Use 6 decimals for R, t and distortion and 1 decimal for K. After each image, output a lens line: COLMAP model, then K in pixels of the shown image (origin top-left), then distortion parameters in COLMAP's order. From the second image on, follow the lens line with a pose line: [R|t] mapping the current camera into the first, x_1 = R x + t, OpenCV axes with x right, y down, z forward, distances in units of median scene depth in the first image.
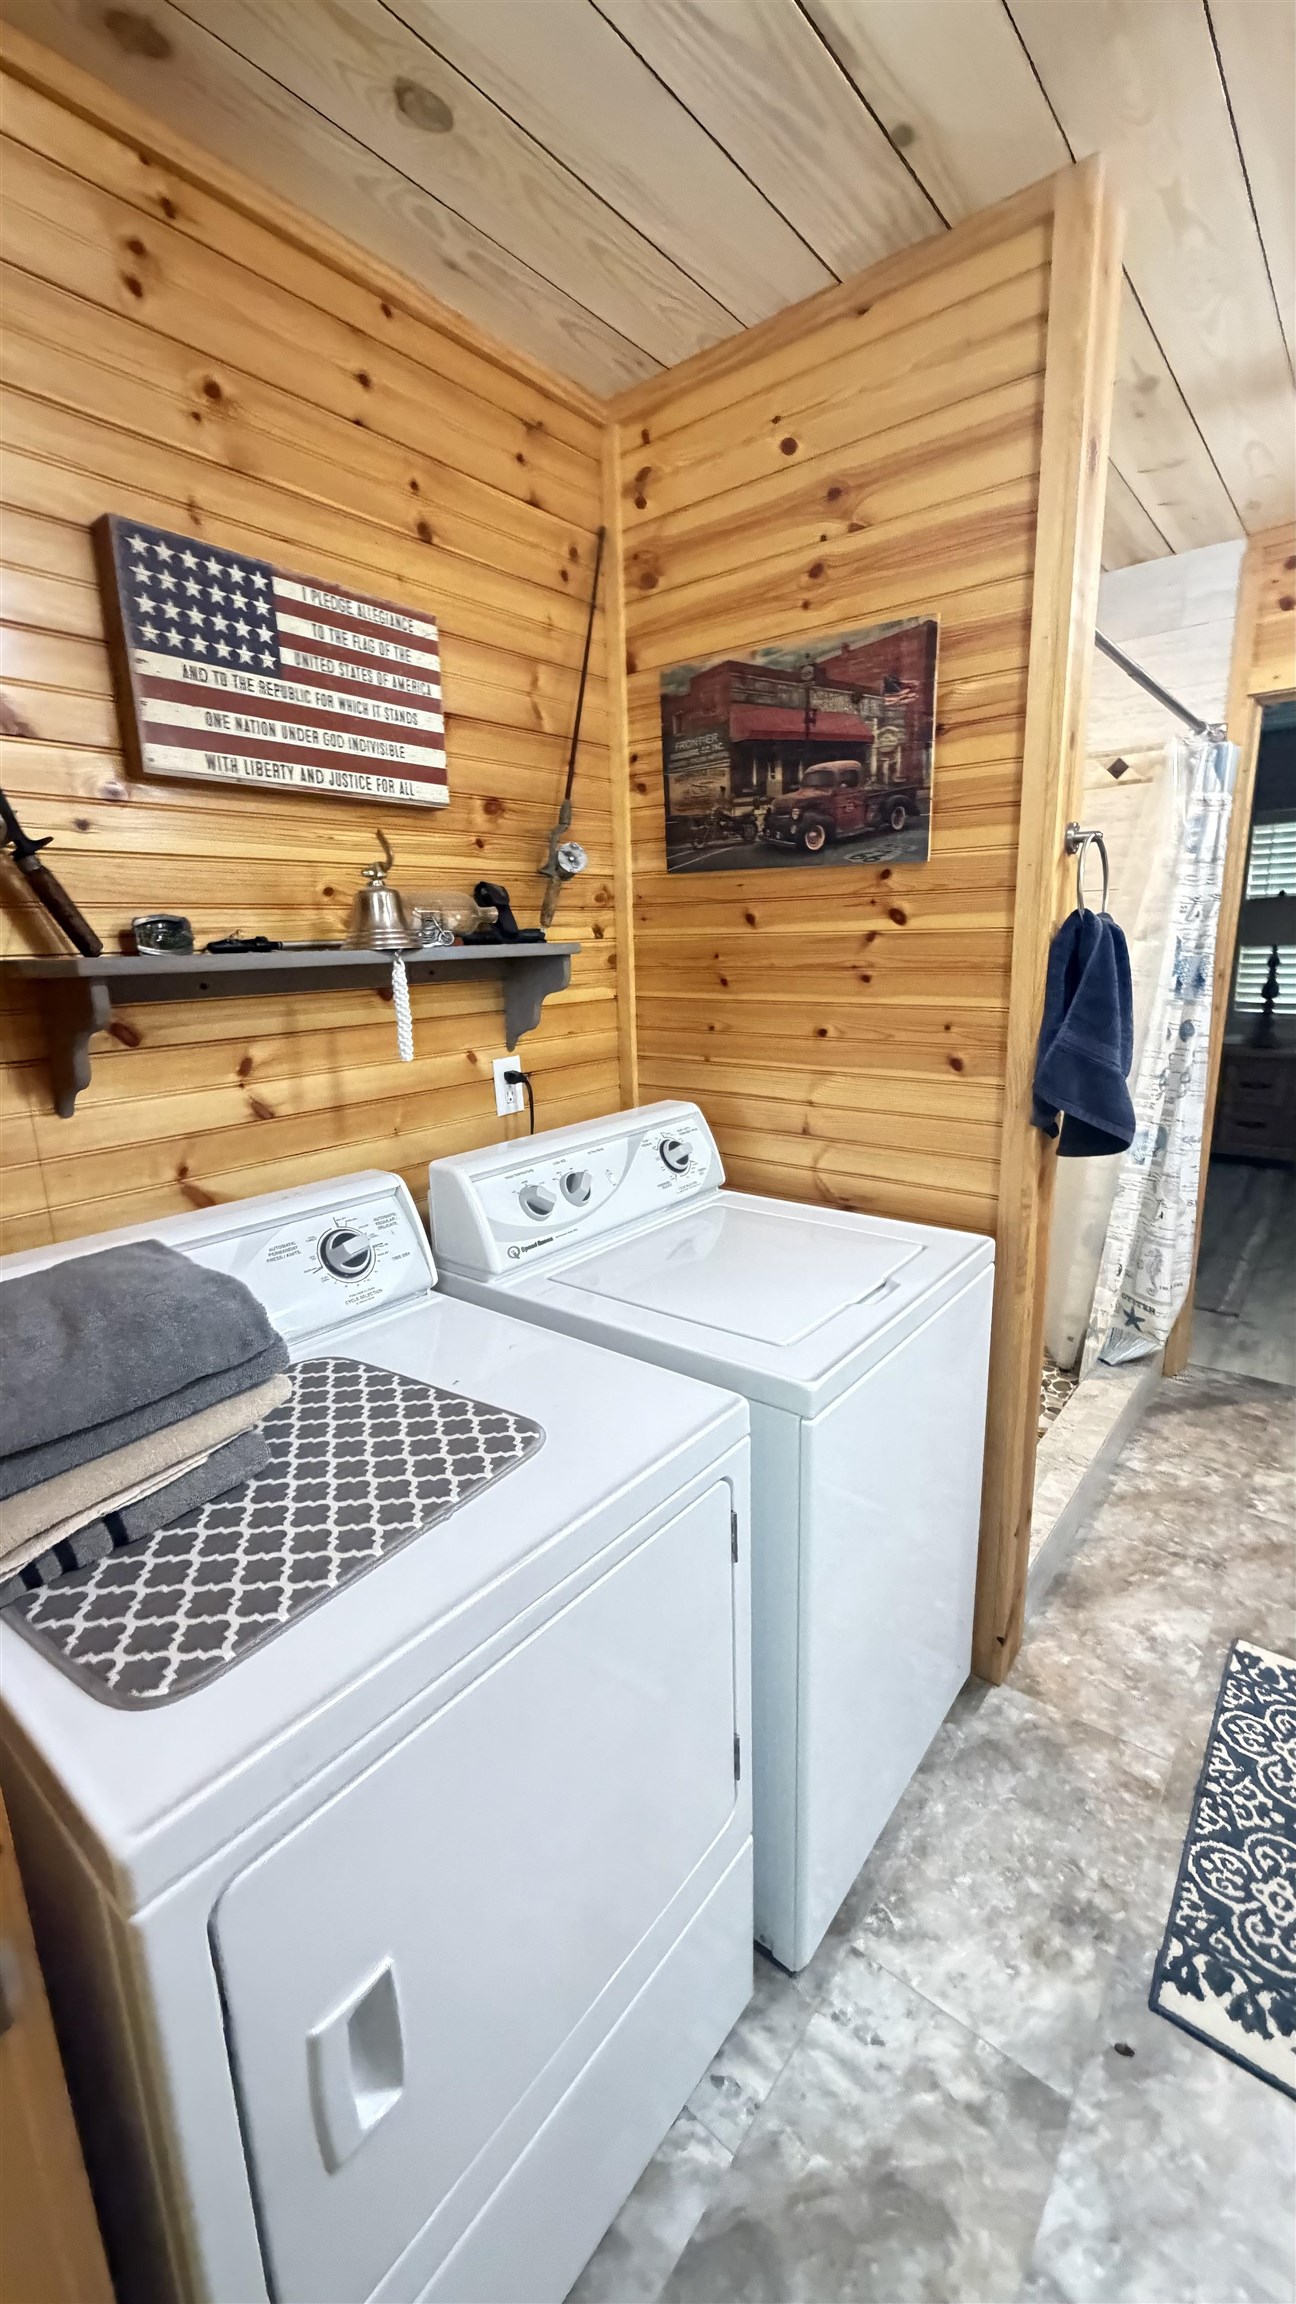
lens RADIAL K [[917.3, 0, 648.0], [0, 917.3, 1147.5], [0, 0, 1]] dist [0.000071, 0.000045]
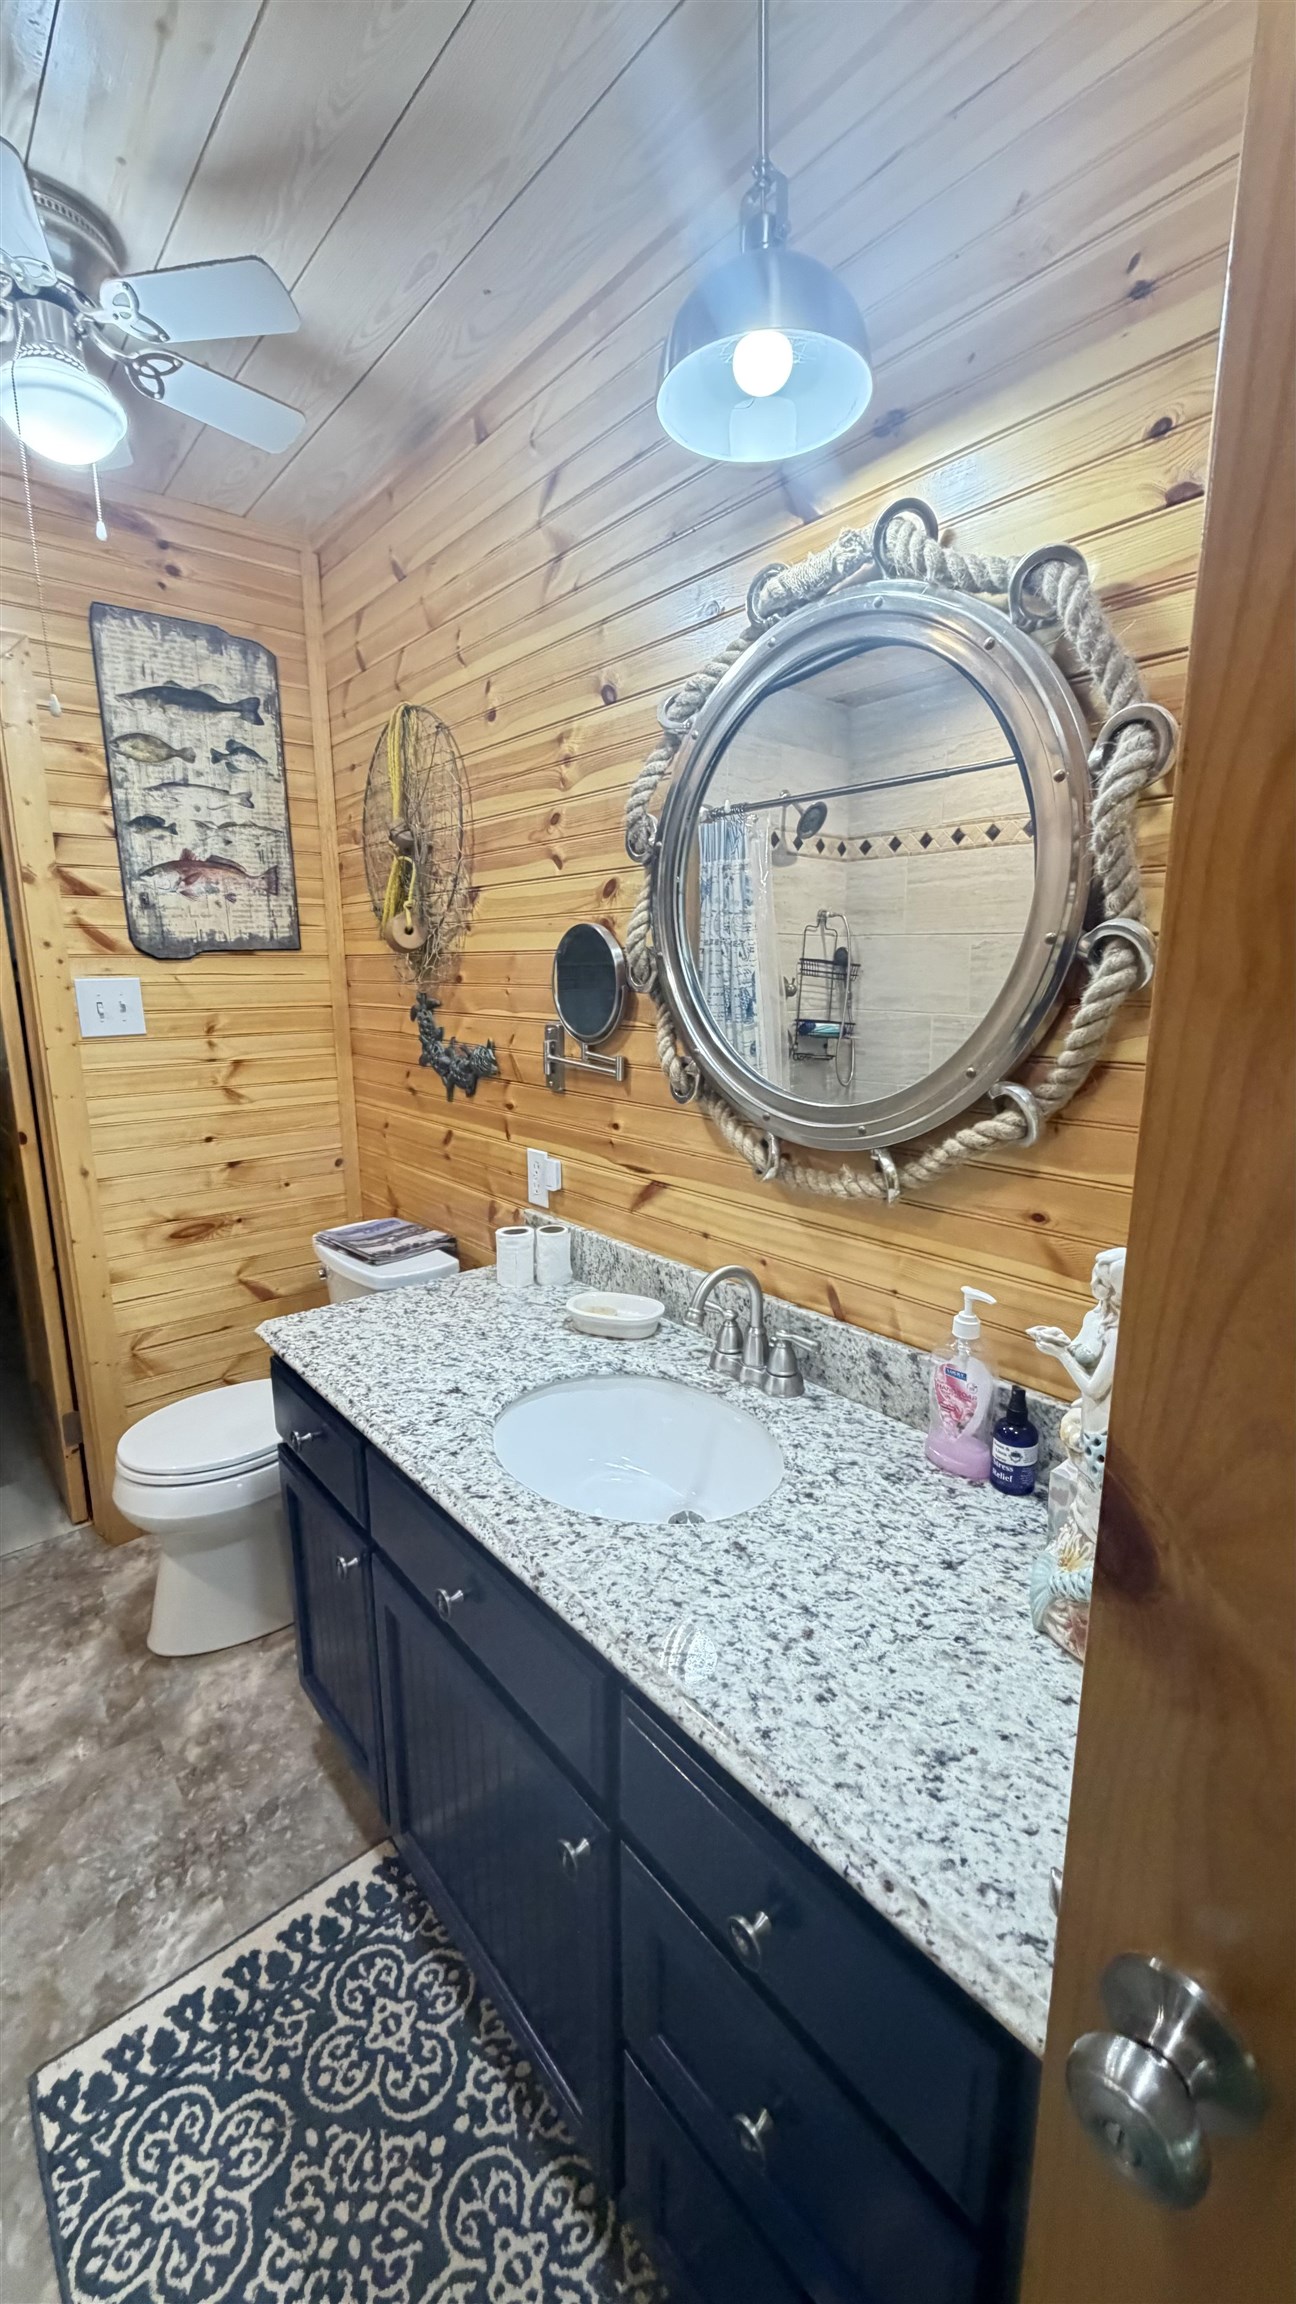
lens RADIAL K [[916.5, 0, 644.8], [0, 916.5, 1146.3], [0, 0, 1]] dist [0.002122, 0.000684]
pose [[0.189832, -0.167769, 0.967377, 0.172826], [0.221650, 0.967179, 0.124240, -0.062087], [-0.956470, 0.190835, 0.220787, 0.267994]]
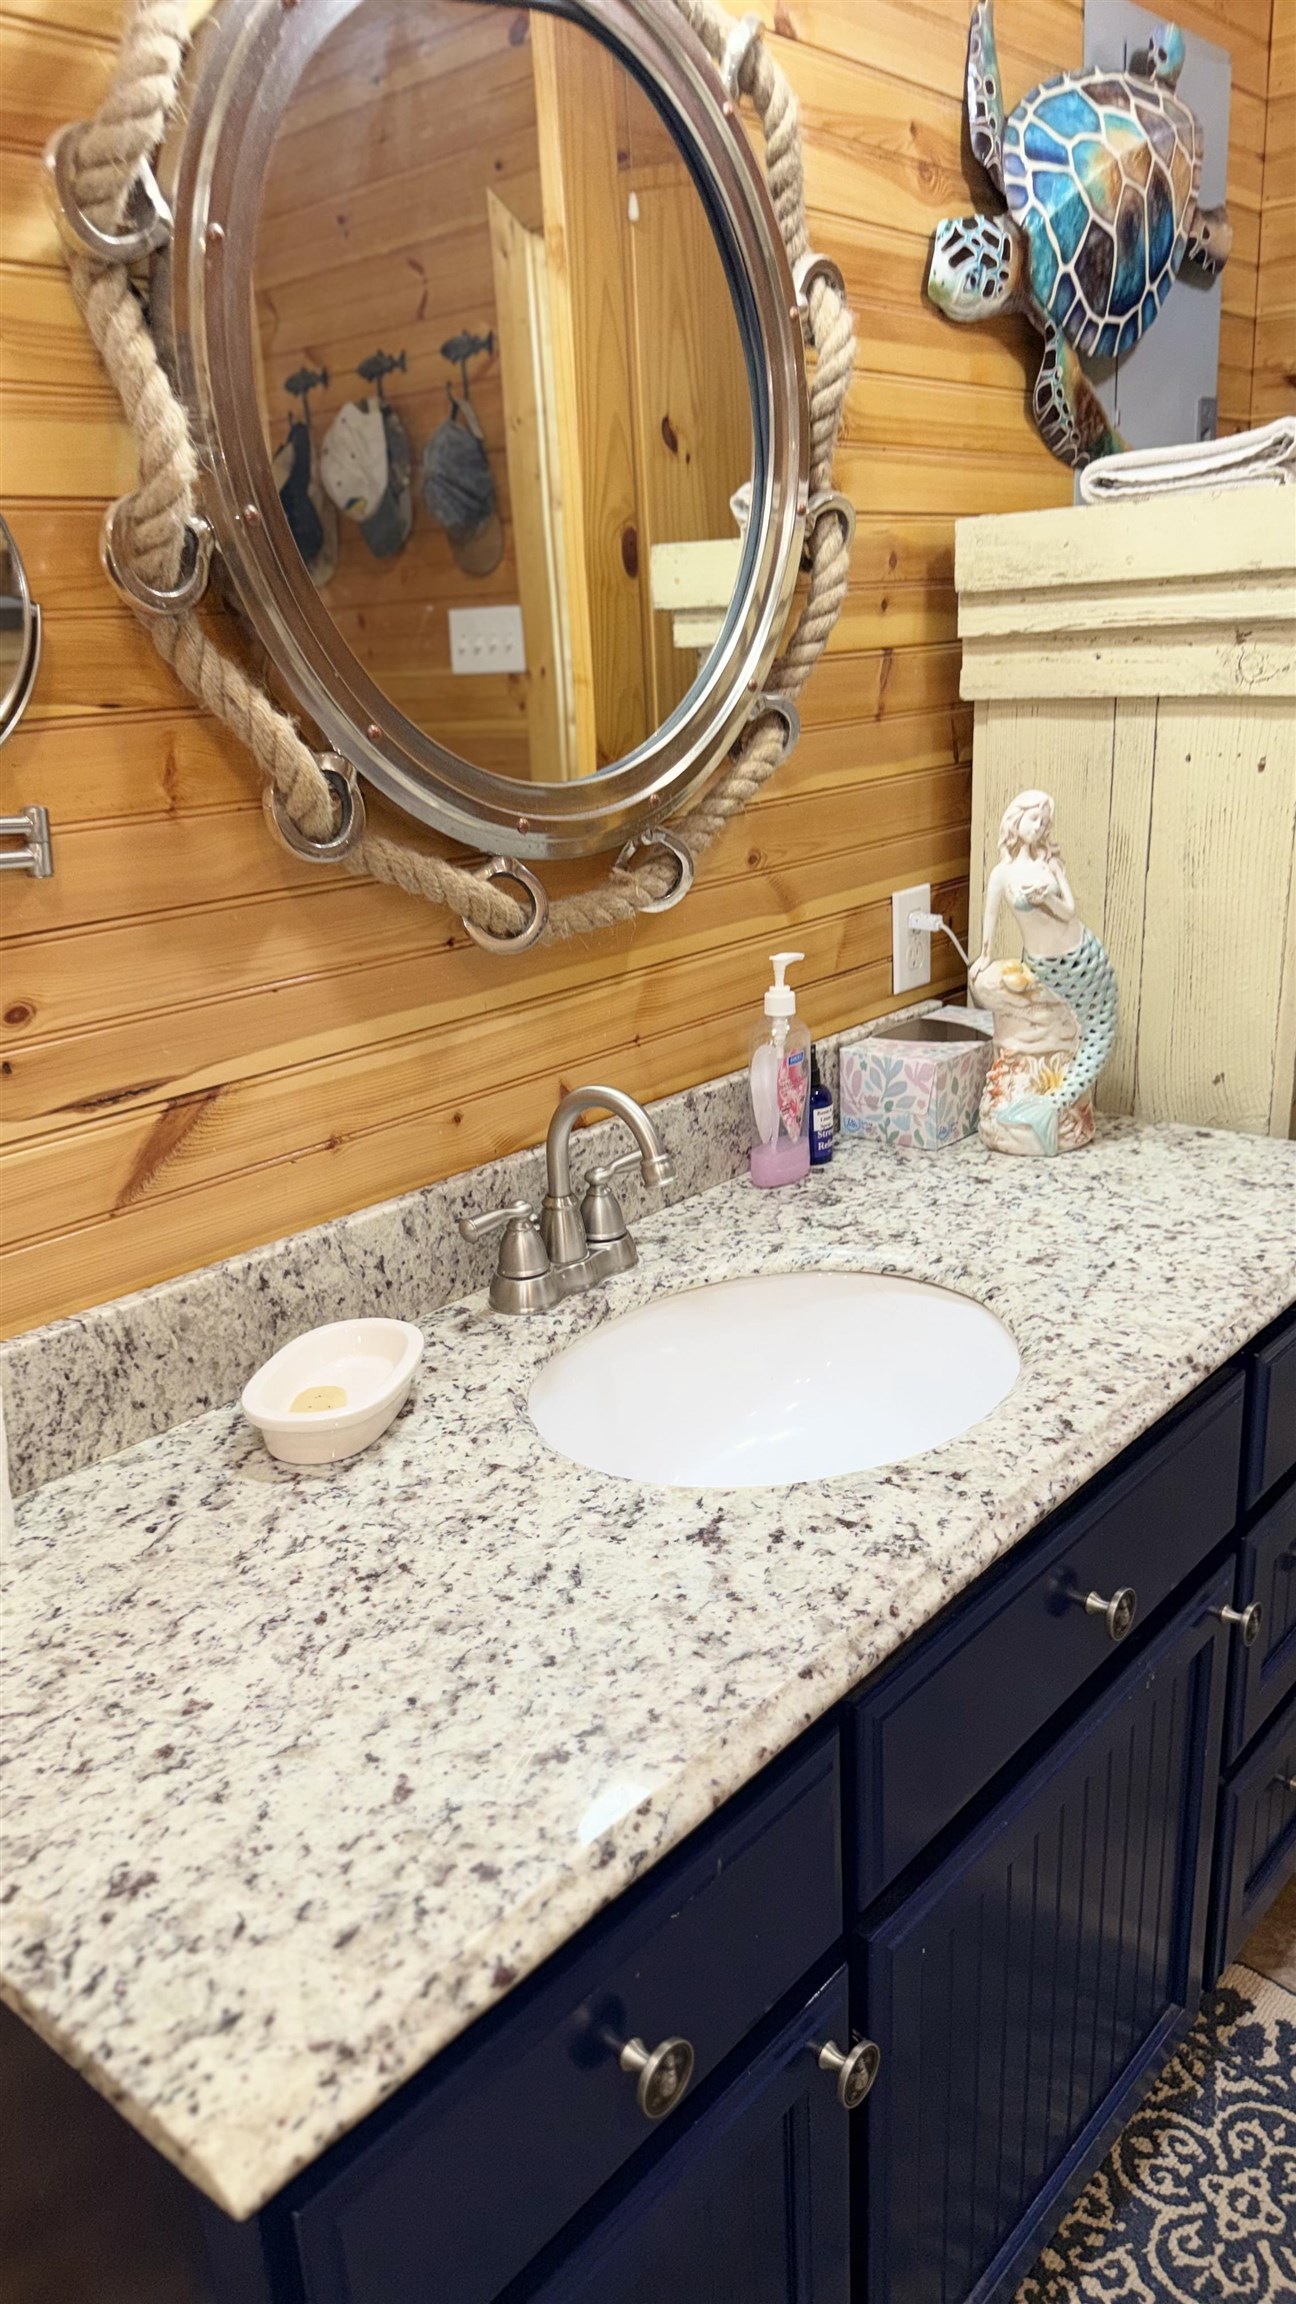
lens RADIAL K [[1617.4, 0, 641.4], [0, 1617.4, 1175.5], [0, 0, 1]] dist [0.052421, -0.068845]
pose [[-0.996143, 0.067130, 0.056507, 0.669463], [0.086741, 0.850575, 0.518651, -0.177878], [-0.013246, 0.521551, -0.853117, 0.860592]]
